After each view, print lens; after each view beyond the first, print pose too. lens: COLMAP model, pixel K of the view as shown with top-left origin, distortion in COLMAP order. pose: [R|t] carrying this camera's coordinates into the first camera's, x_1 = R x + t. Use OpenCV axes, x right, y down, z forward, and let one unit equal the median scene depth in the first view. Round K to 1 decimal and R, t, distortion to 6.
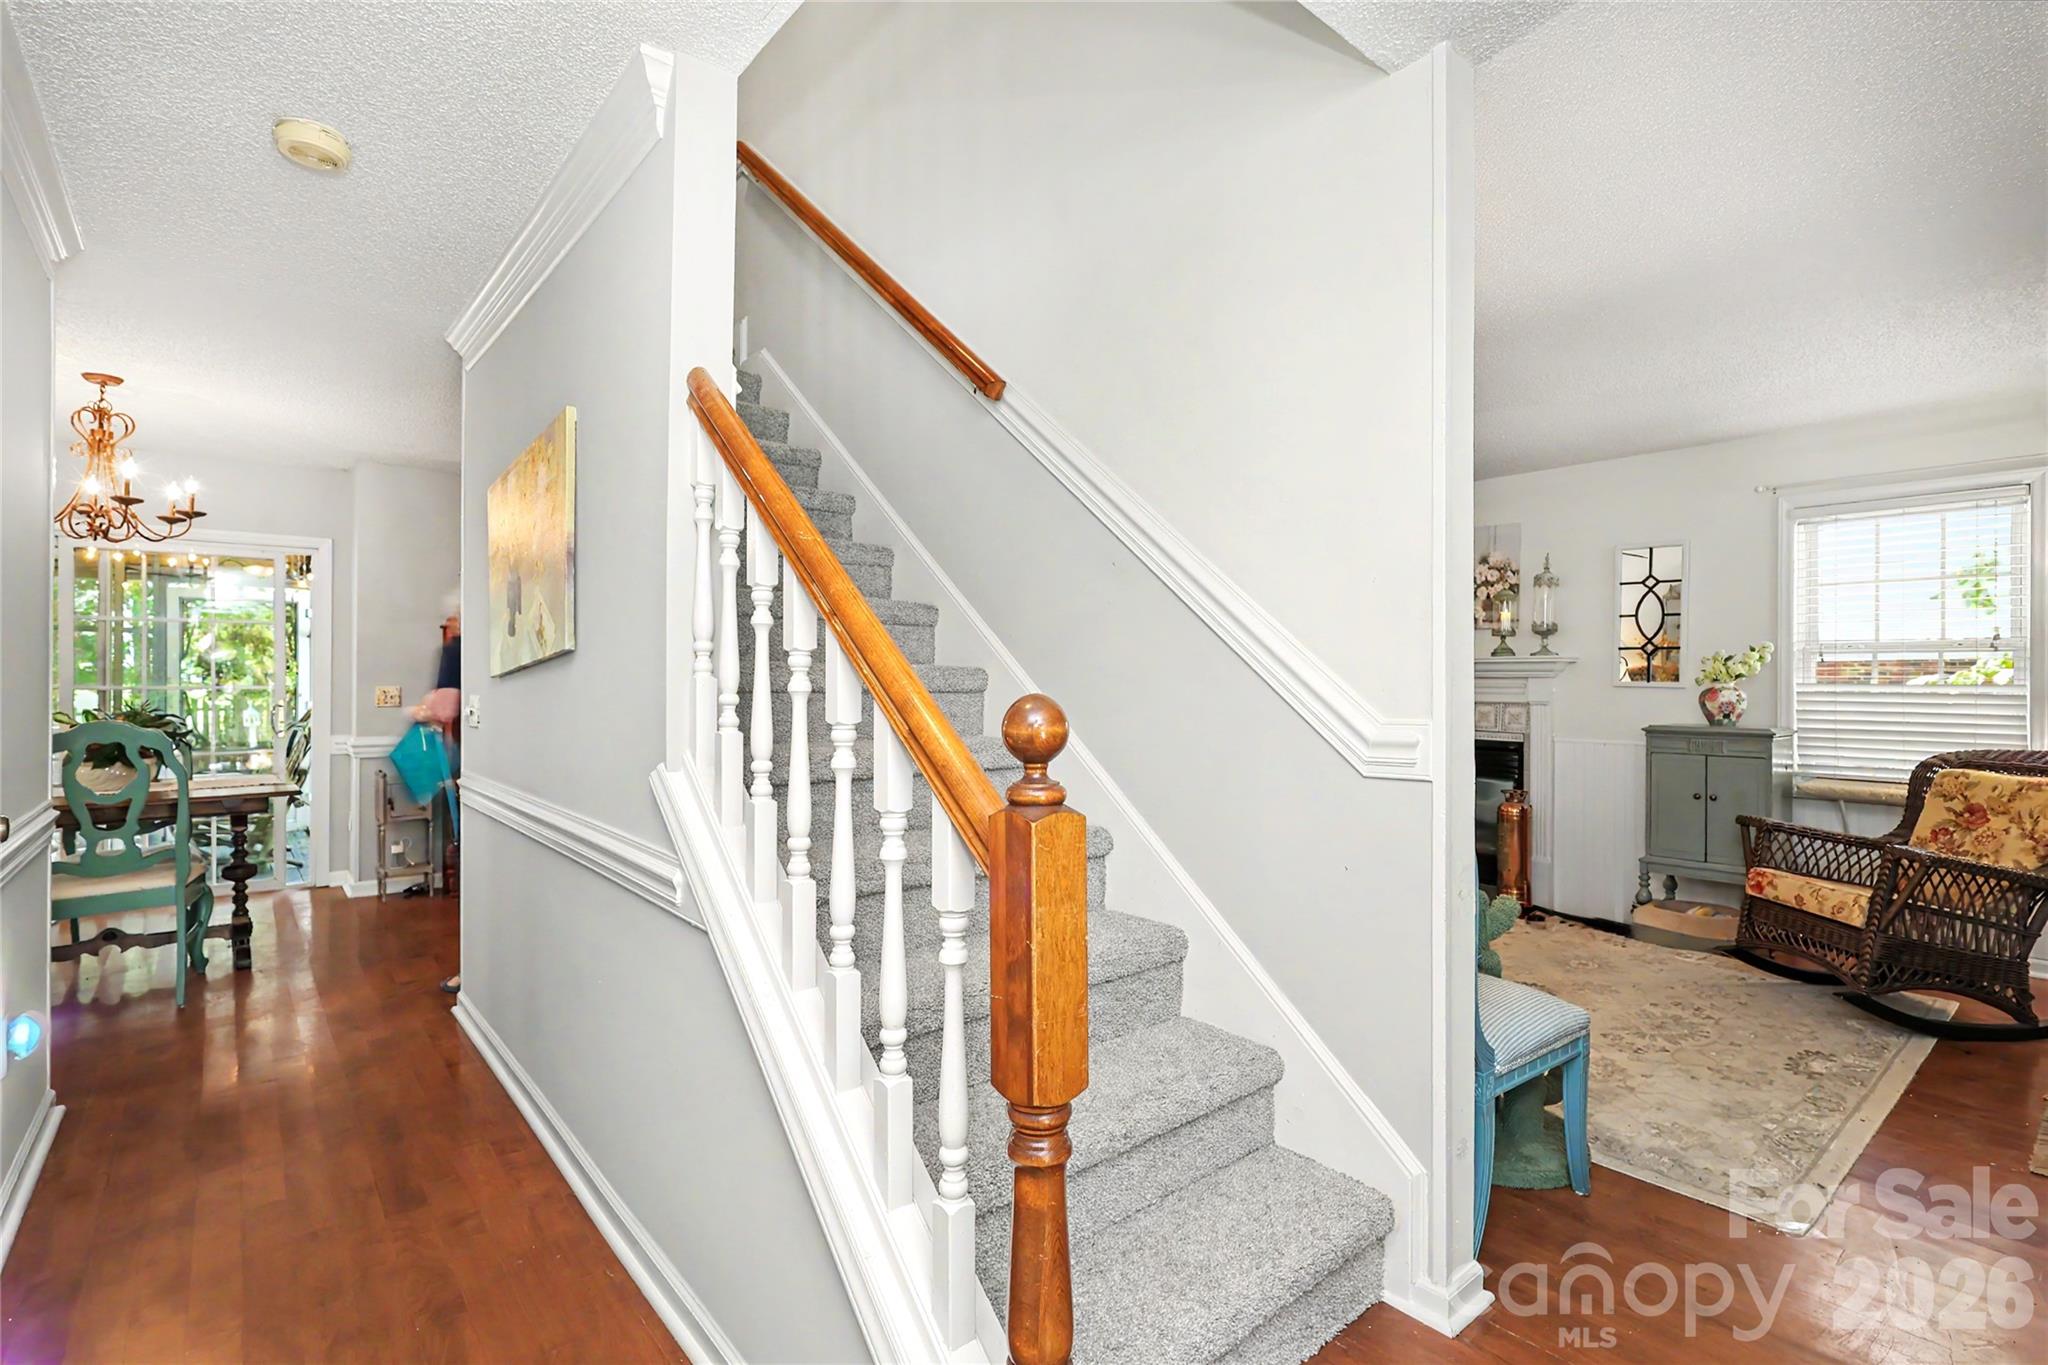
lens RADIAL K [[972.0, 0, 1006.5], [0, 972.0, 679.7], [0, 0, 1]] dist [-0.001181, 0.002364]
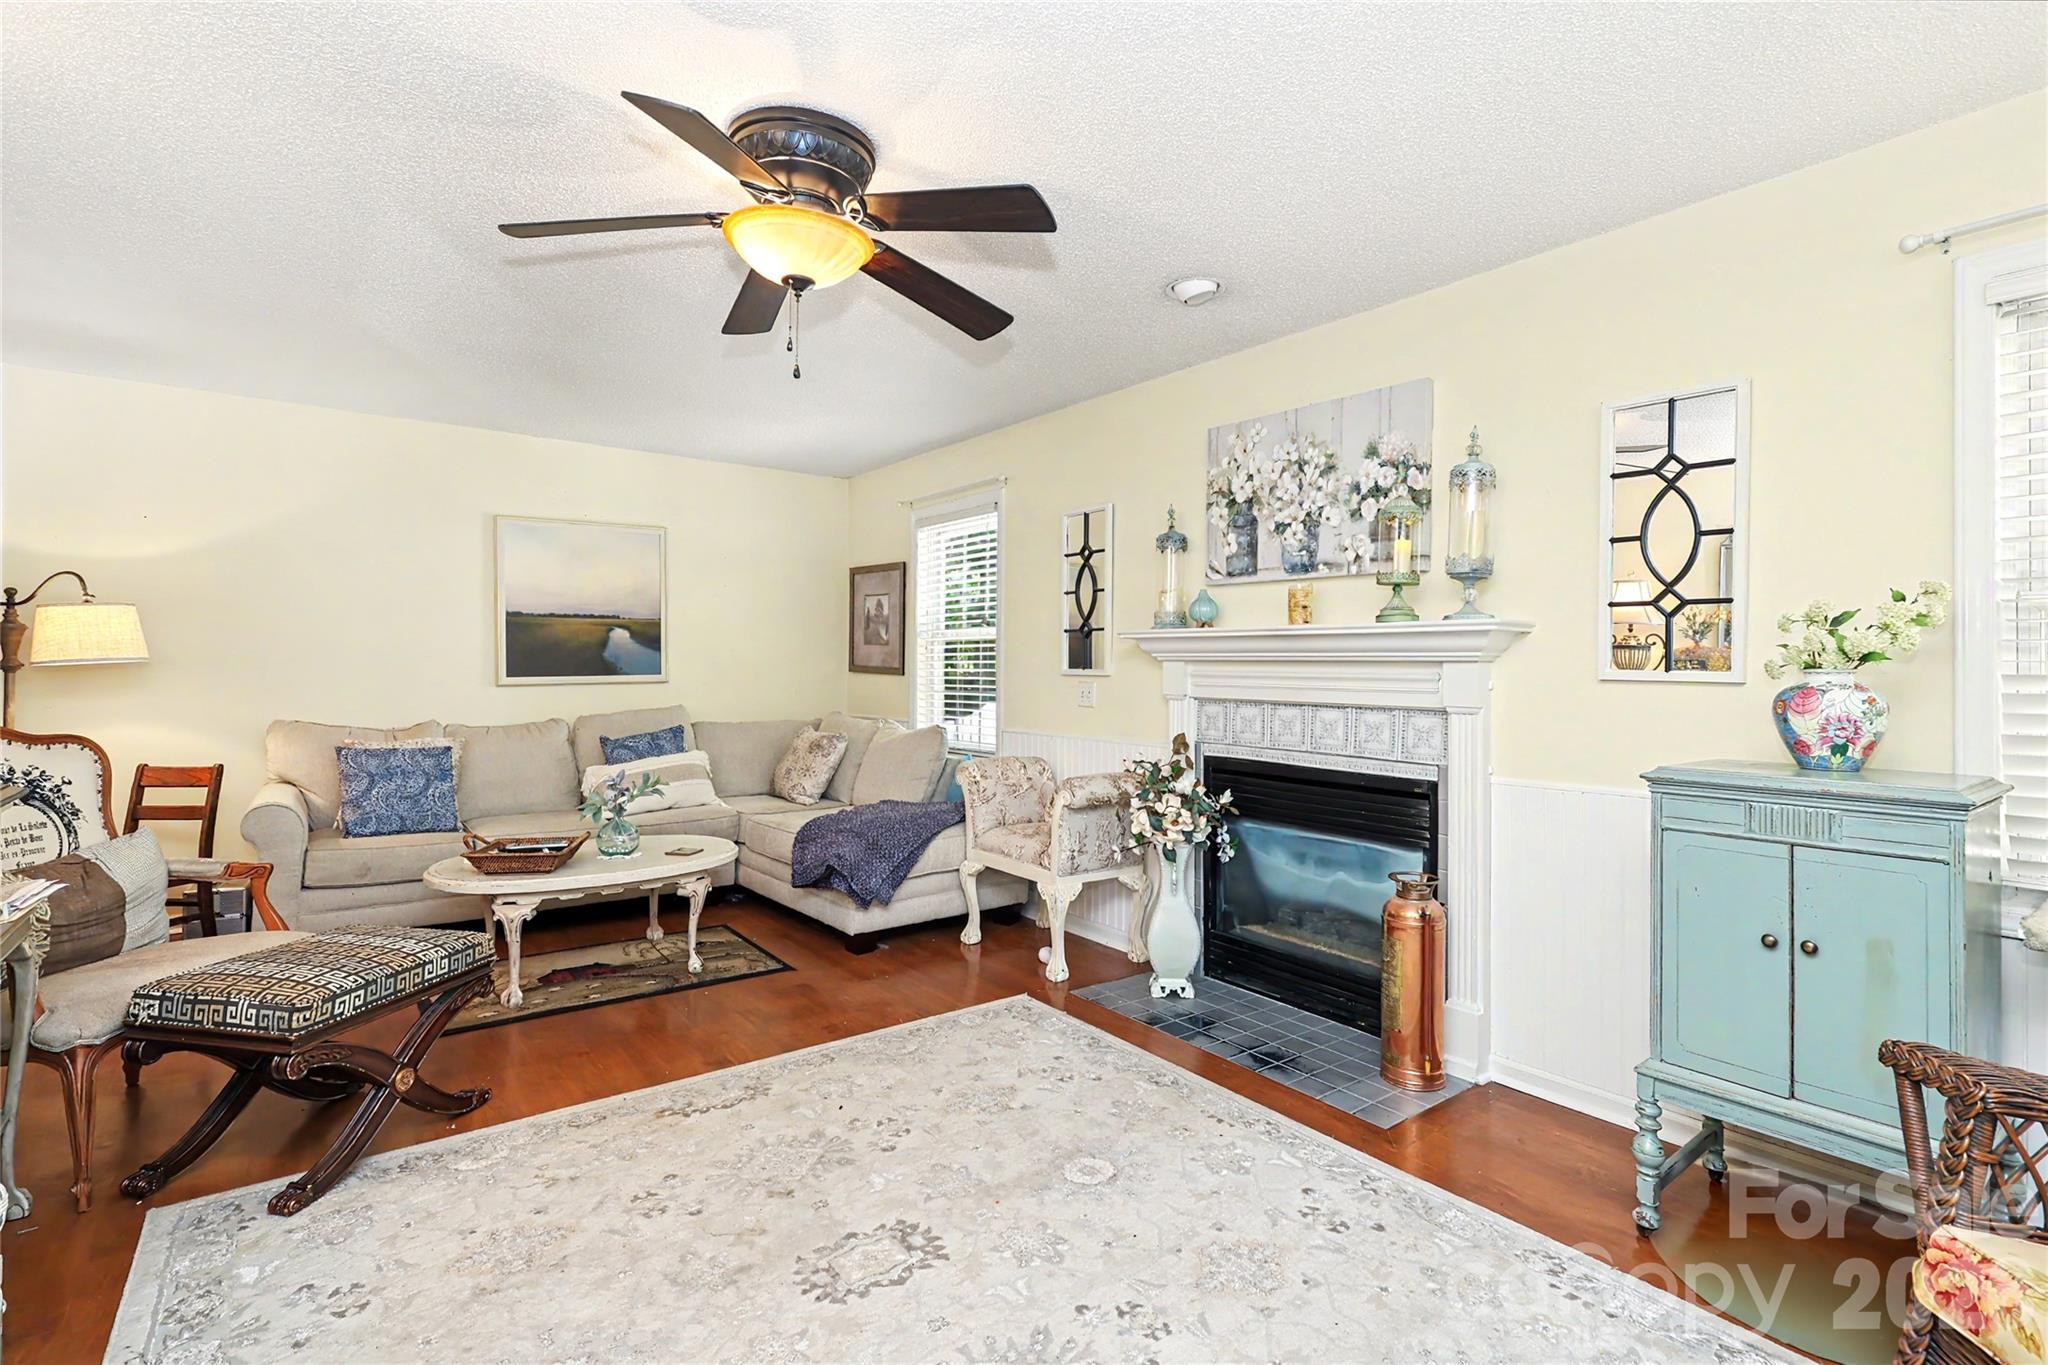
lens RADIAL K [[972.0, 0, 1007.0], [0, 972.0, 657.8], [0, 0, 1]] dist [-0.001181, 0.002364]
pose [[0.998650, 0.004890, -0.051704, 0.351946], [-0.005516, 0.999913, -0.011965, 0.003385], [0.051641, 0.012234, 0.998591, 0.491088]]
